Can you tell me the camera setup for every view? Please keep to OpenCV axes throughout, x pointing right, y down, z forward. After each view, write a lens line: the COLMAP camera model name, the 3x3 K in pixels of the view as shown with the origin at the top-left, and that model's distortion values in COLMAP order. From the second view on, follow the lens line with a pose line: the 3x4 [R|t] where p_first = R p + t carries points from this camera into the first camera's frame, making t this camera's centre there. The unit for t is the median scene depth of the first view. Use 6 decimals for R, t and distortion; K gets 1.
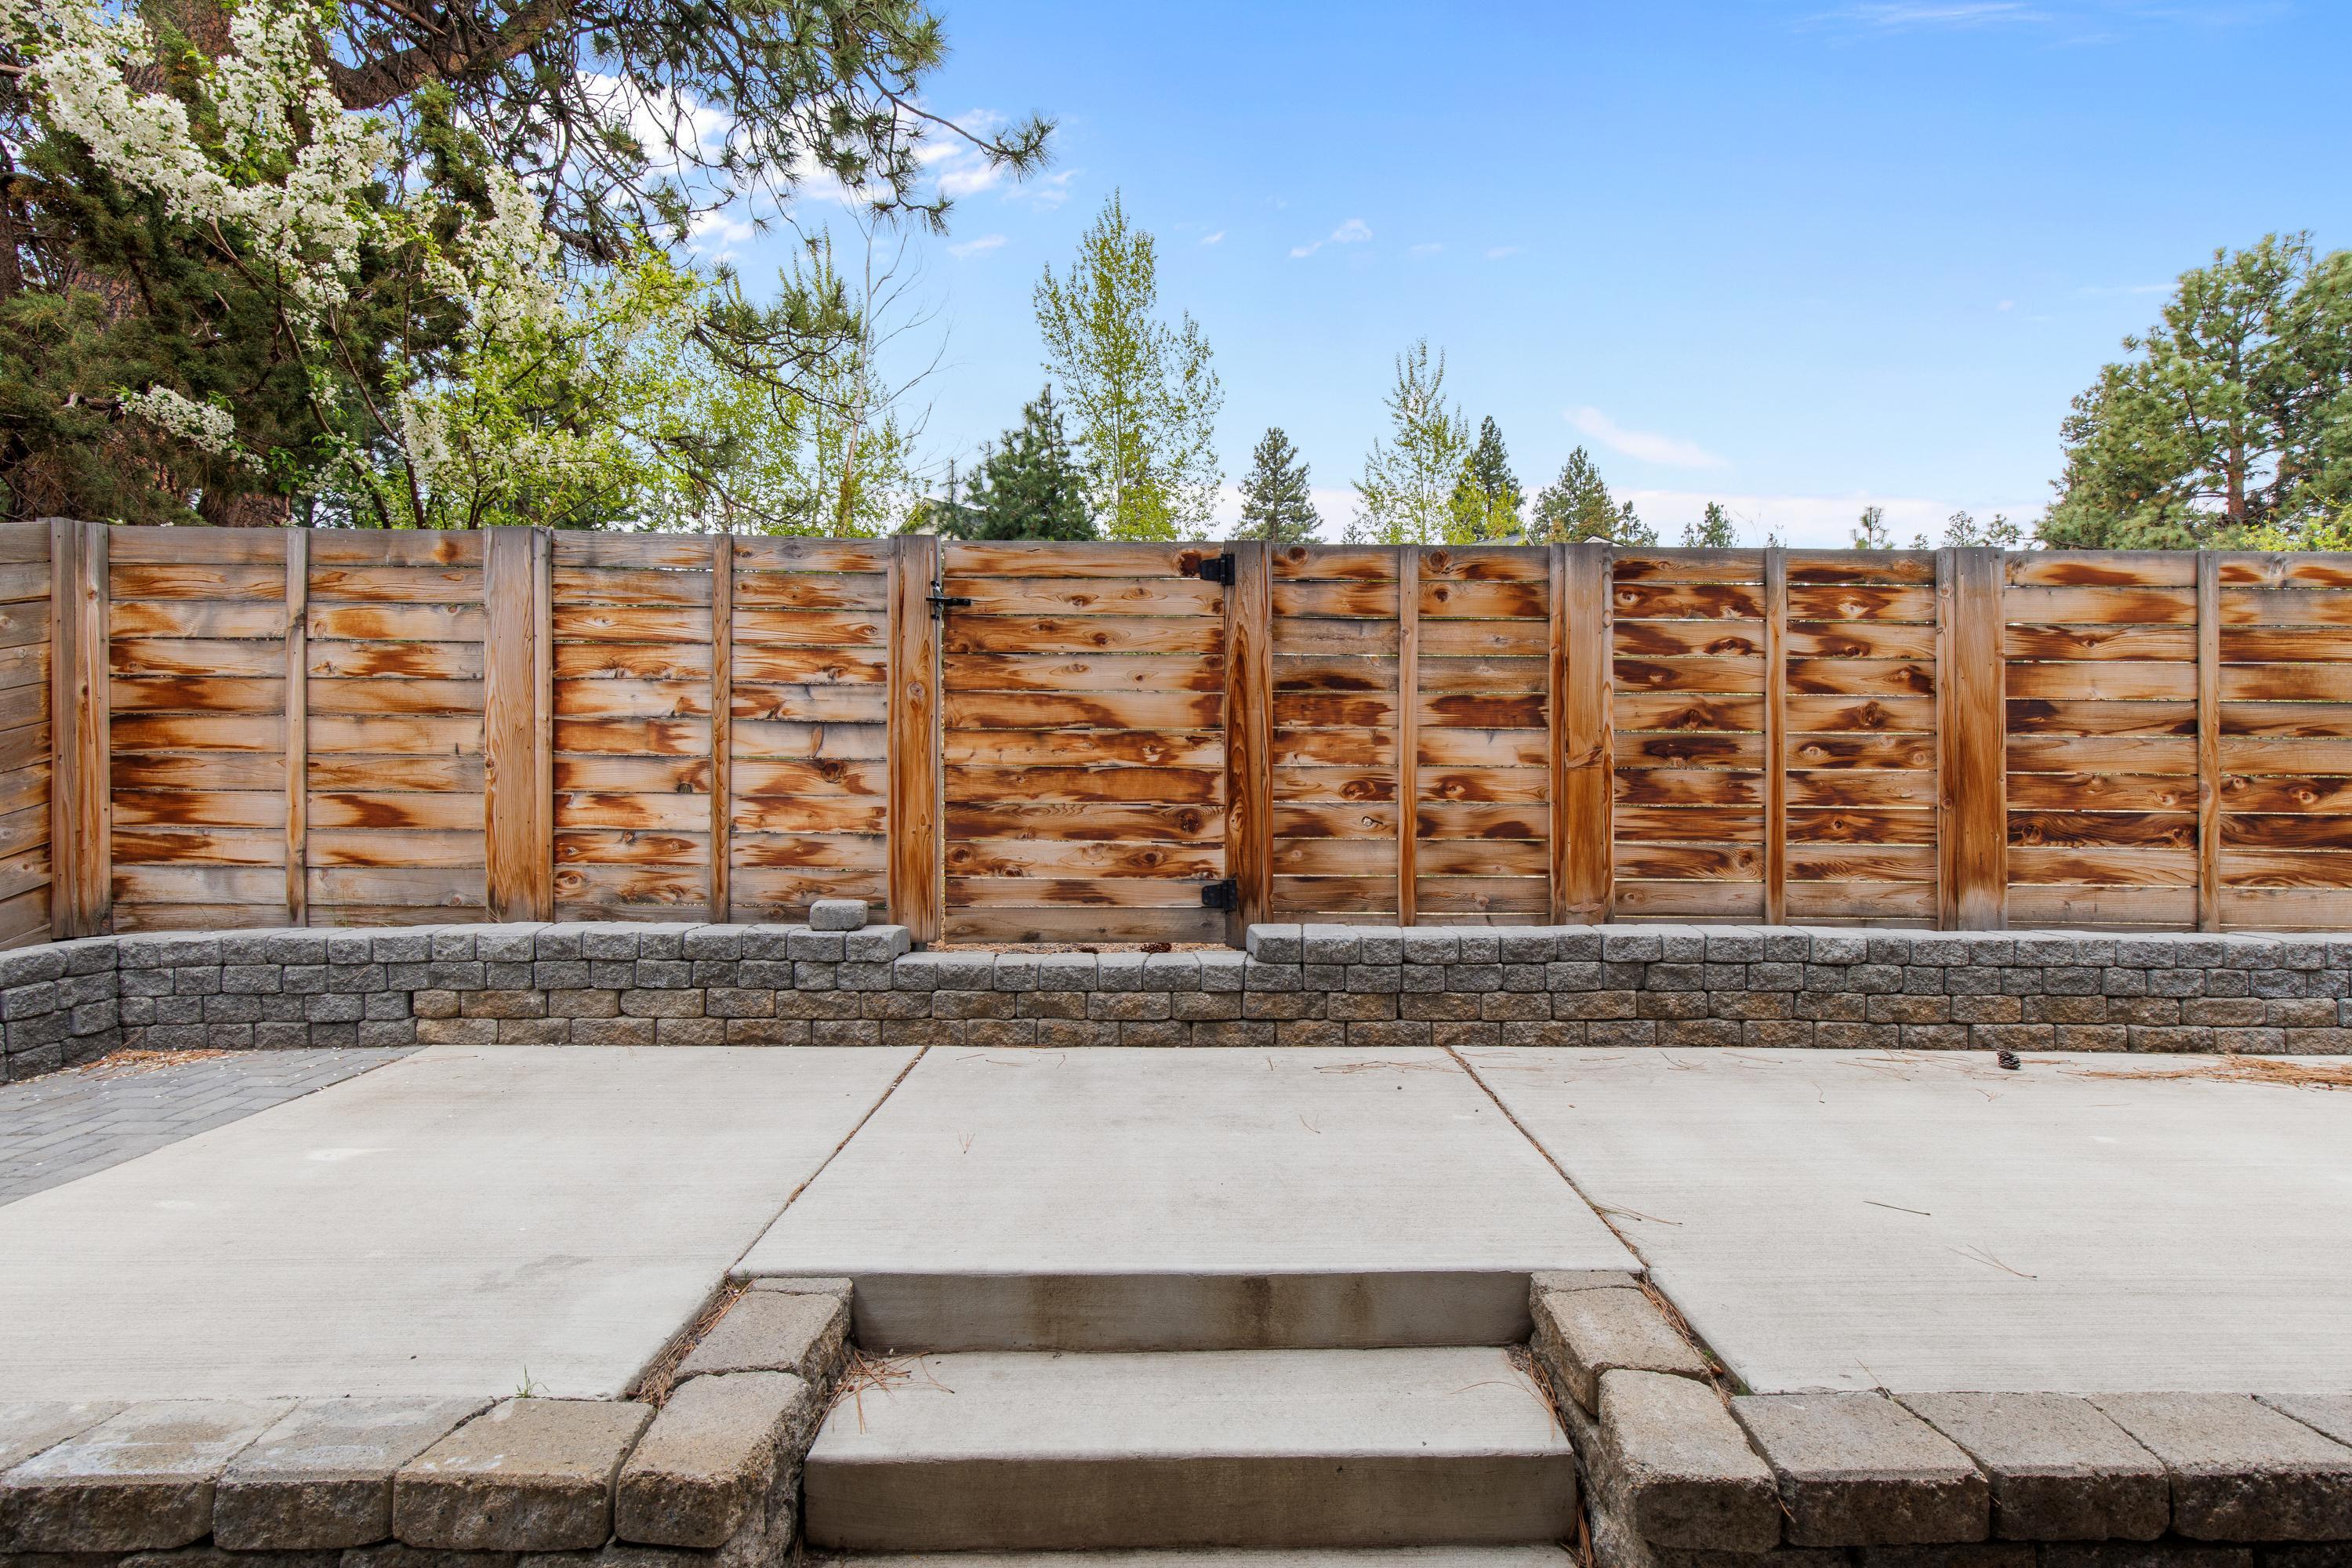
lens RADIAL K [[1055.8, 0, 1203.2], [0, 1055.8, 760.7], [0, 0, 1]] dist [0.012246, -0.002363]
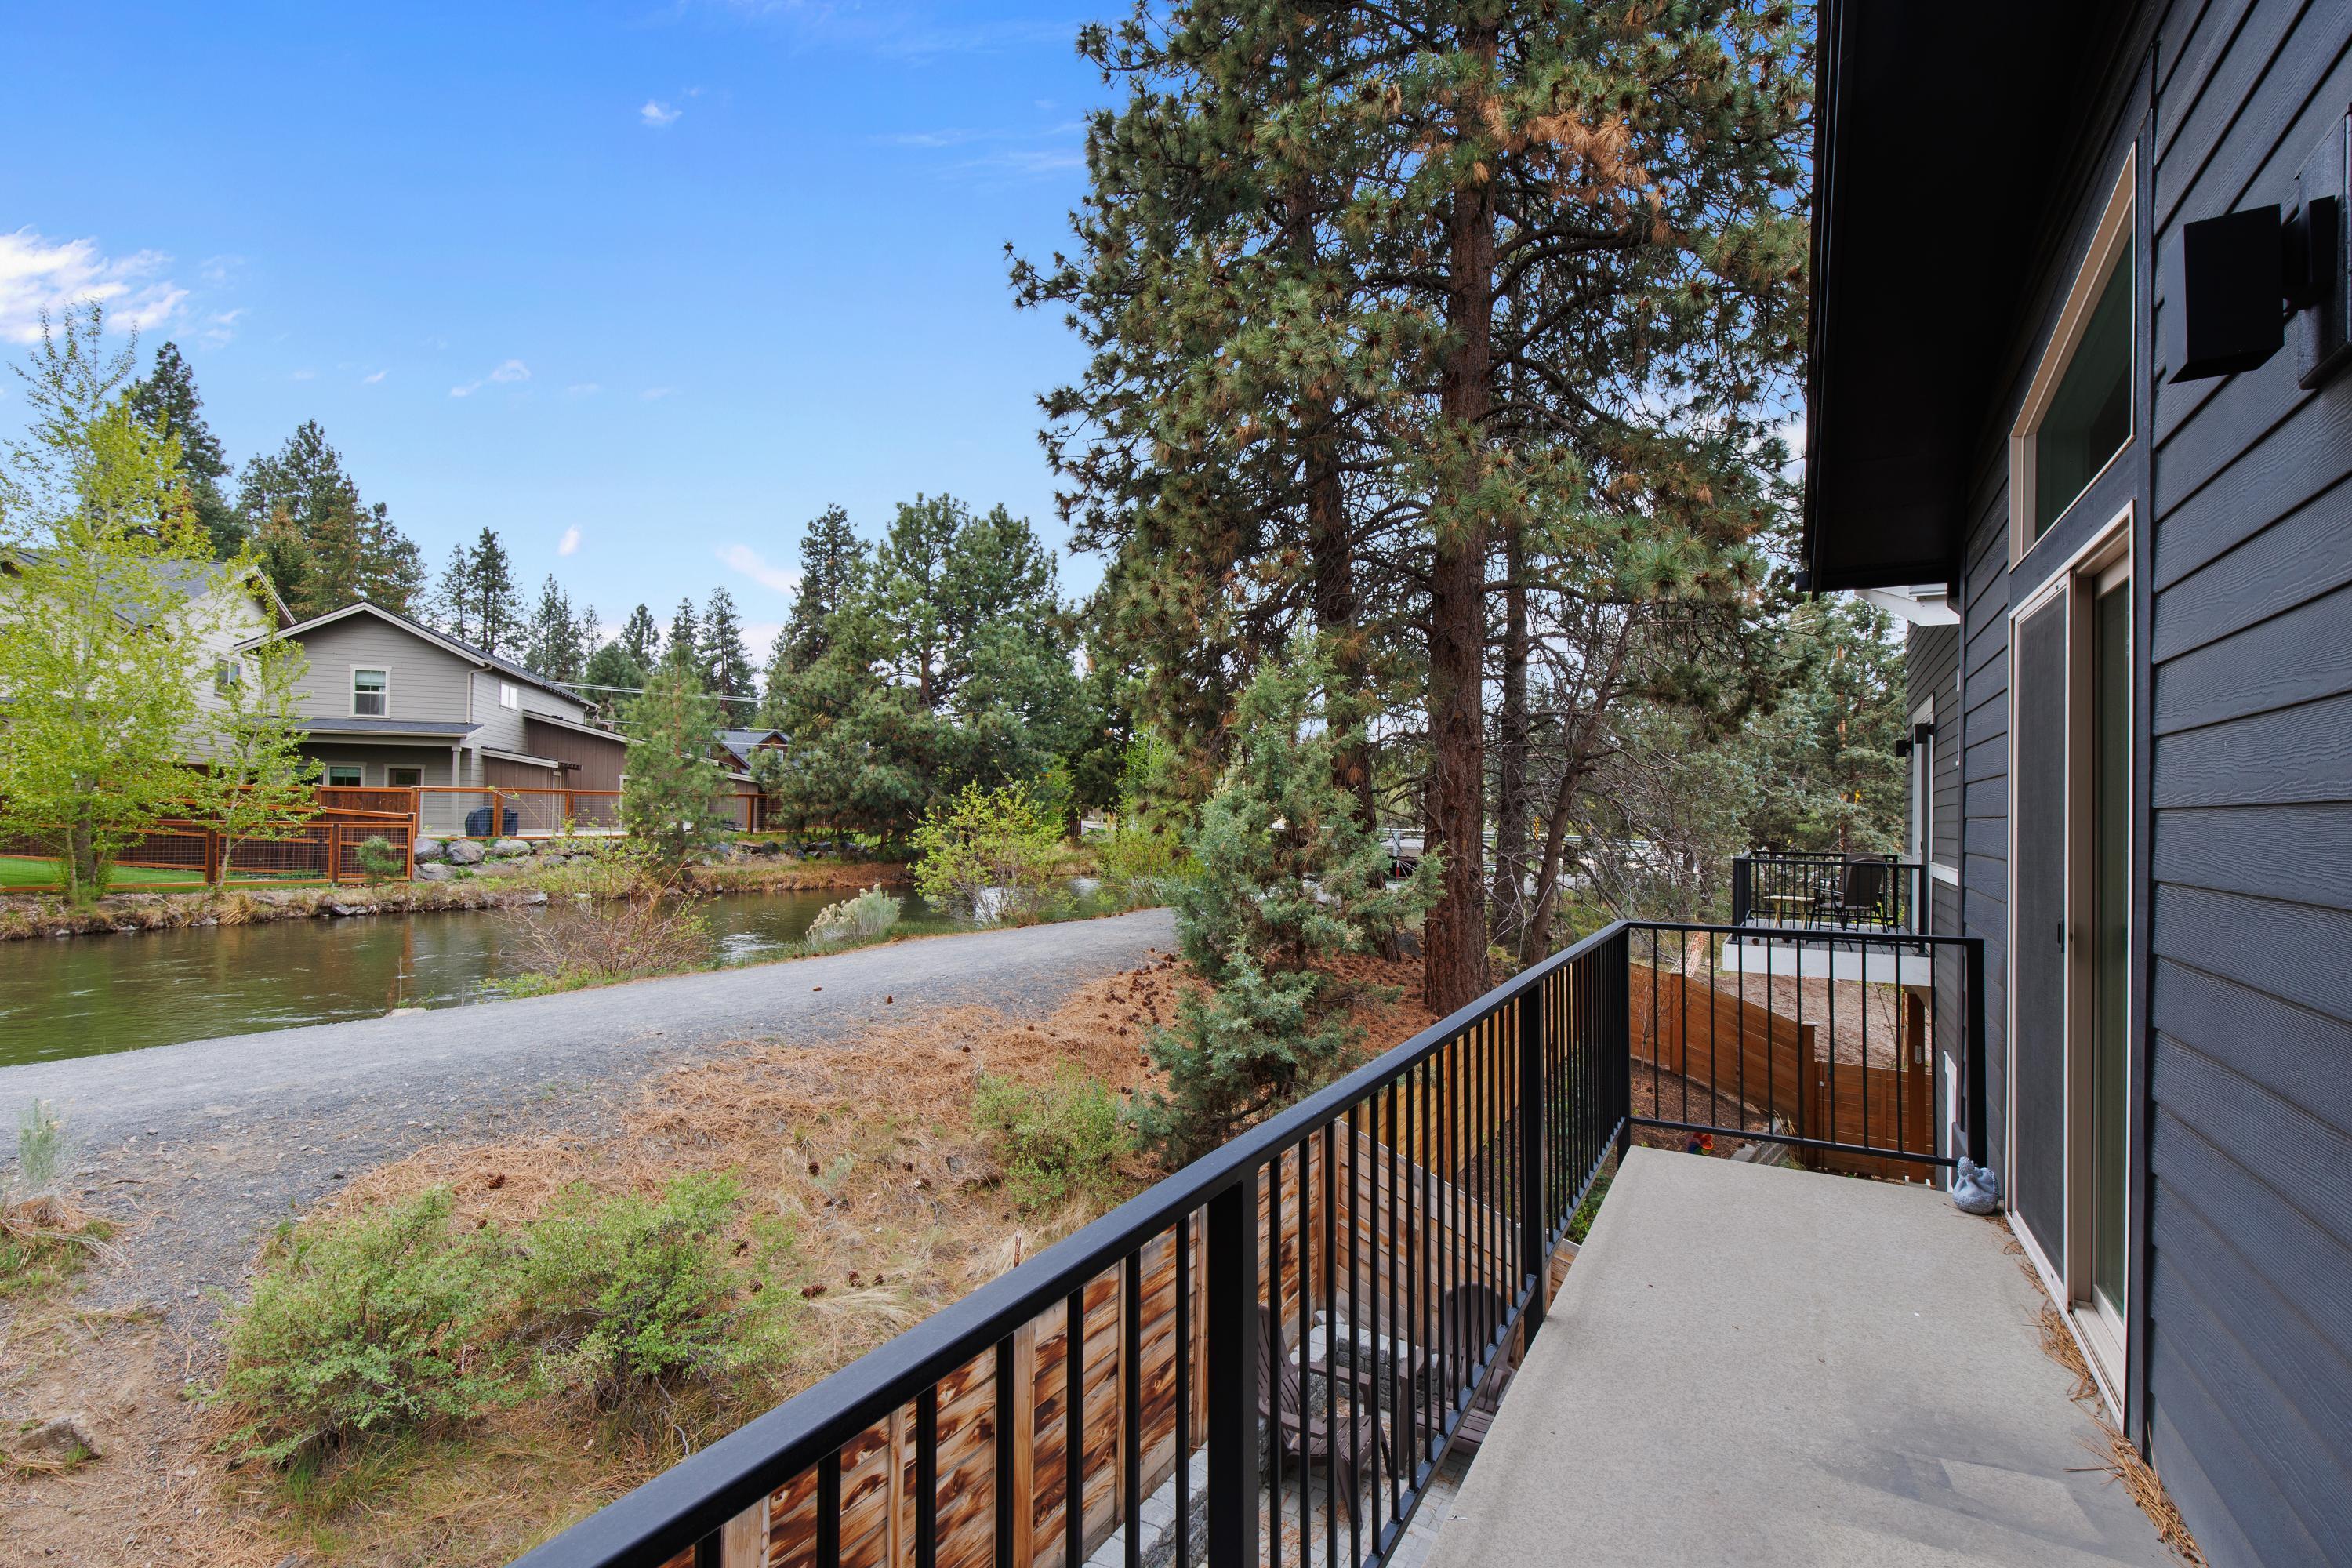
lens RADIAL K [[1055.8, 0, 1177.8], [0, 1055.8, 788.2], [0, 0, 1]] dist [0.012246, -0.002363]
pose [[0.508056, 0.027673, 0.860879, -0.205727], [-0.027405, 0.999497, -0.015955, -0.671077], [-0.860888, -0.015486, 0.508559, 0.212397]]
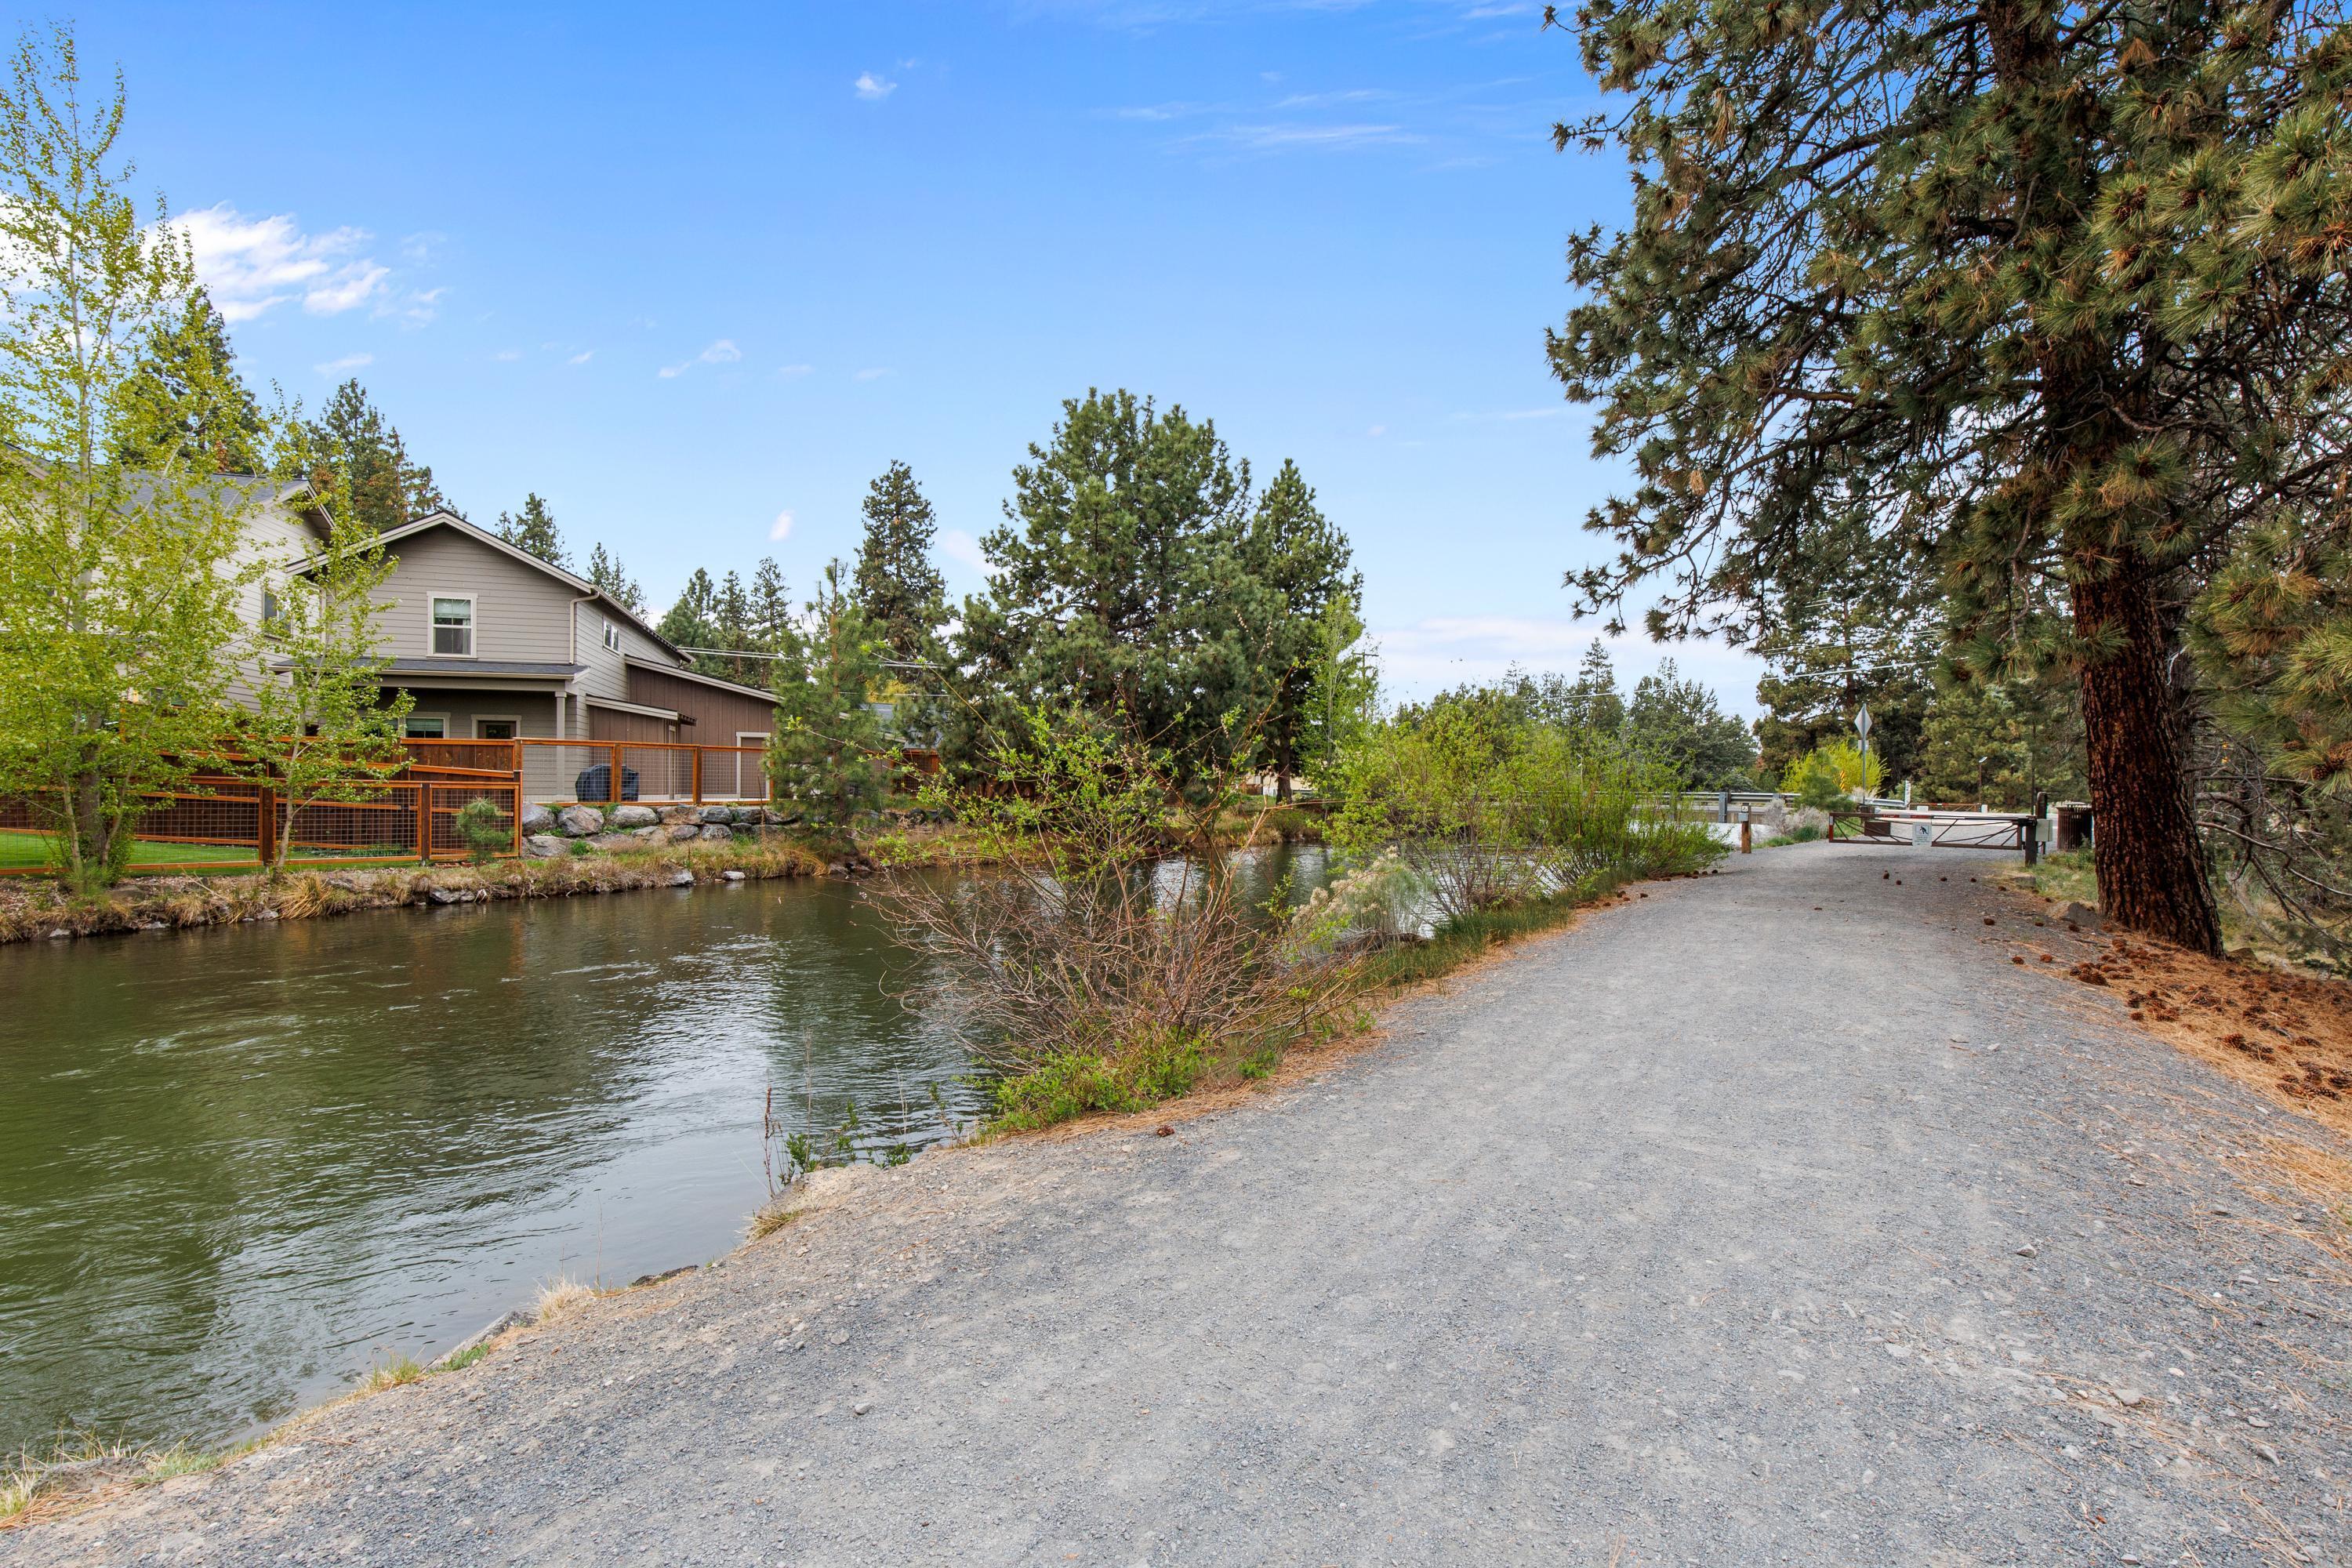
lens RADIAL K [[1055.8, 0, 1197.8], [0, 1055.8, 781.2], [0, 0, 1]] dist [0.012246, -0.002363]
pose [[0.518565, 0.007582, 0.855005, 0.416617], [-0.016052, 0.999871, 0.000869, -0.487165], [-0.854888, -0.014176, 0.518620, 2.311447]]
